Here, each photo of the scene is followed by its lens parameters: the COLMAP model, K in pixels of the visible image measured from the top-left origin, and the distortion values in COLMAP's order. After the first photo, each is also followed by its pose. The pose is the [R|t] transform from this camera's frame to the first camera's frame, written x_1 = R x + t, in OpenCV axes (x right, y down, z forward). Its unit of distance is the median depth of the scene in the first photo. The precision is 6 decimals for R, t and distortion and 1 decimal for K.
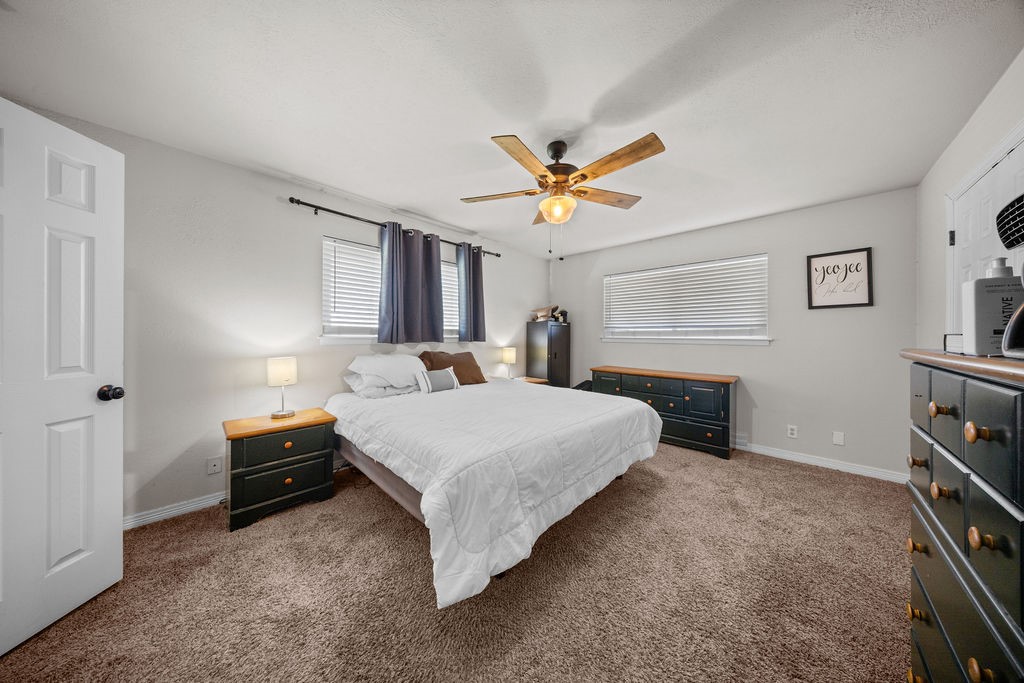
lens RADIAL K [[302.7, 0, 515.5], [0, 302.7, 339.4], [0, 0, 1]] dist [0.009060, -0.003908]
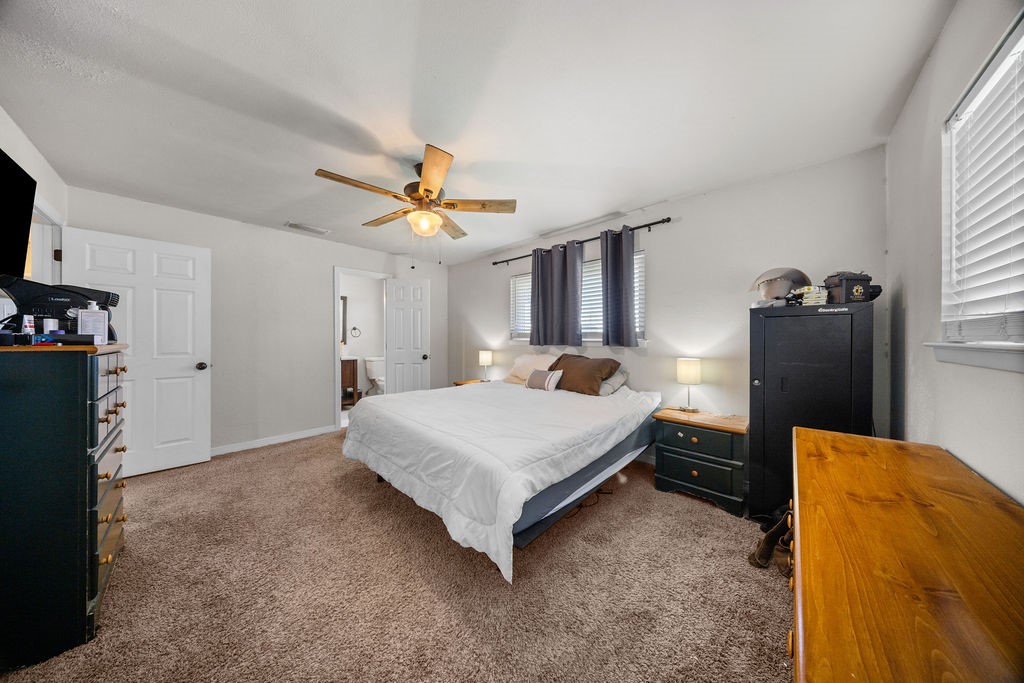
lens RADIAL K [[302.7, 0, 515.5], [0, 302.7, 339.4], [0, 0, 1]] dist [0.009060, -0.003908]
pose [[0.011085, 0.001686, -0.999937, 0.728197], [-0.009625, 0.999952, 0.001579, -0.011415], [0.999892, 0.009607, 0.011100, 0.773428]]
